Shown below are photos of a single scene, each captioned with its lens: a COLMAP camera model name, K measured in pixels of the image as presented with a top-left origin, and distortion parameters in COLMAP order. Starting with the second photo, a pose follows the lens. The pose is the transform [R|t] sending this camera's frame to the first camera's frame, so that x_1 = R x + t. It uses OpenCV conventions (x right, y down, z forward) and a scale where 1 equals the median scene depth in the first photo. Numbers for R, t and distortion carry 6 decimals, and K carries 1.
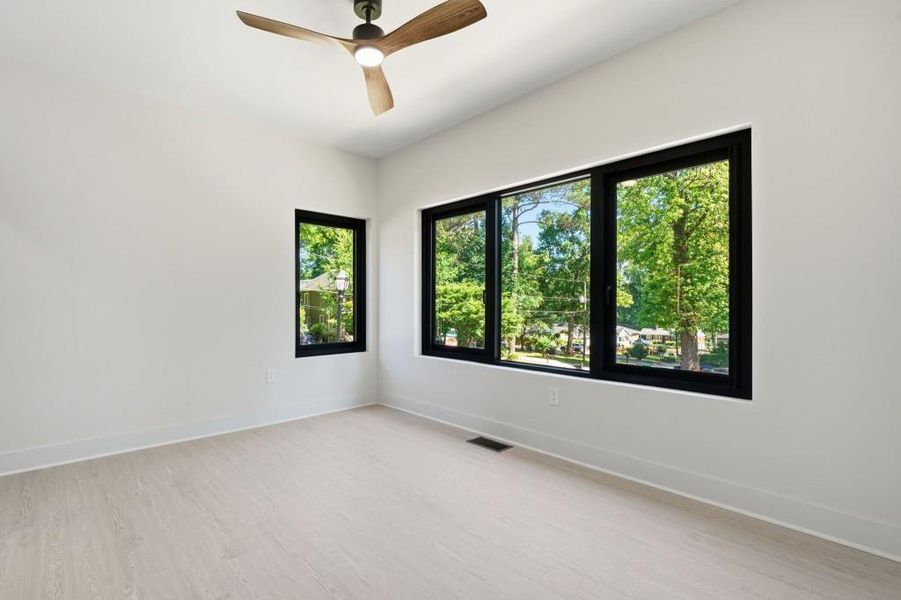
lens RADIAL K [[423.2, 0, 447.2], [0, 423.2, 309.7], [0, 0, 1]] dist [-0.001799, -0.000487]
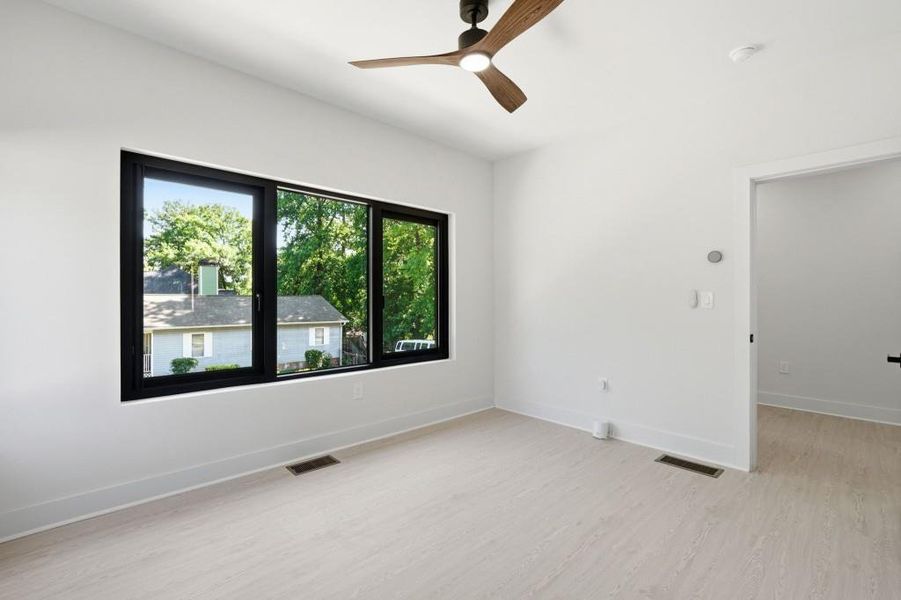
lens RADIAL K [[400.5, 0, 447.8], [0, 400.5, 308.7], [0, 0, 1]] dist [-0.000120, 0.000120]
pose [[-0.001211, -0.012618, 0.999920, -0.812066], [0.017656, 0.999764, 0.012638, -0.025101], [-0.999843, 0.017670, -0.000988, 0.756060]]
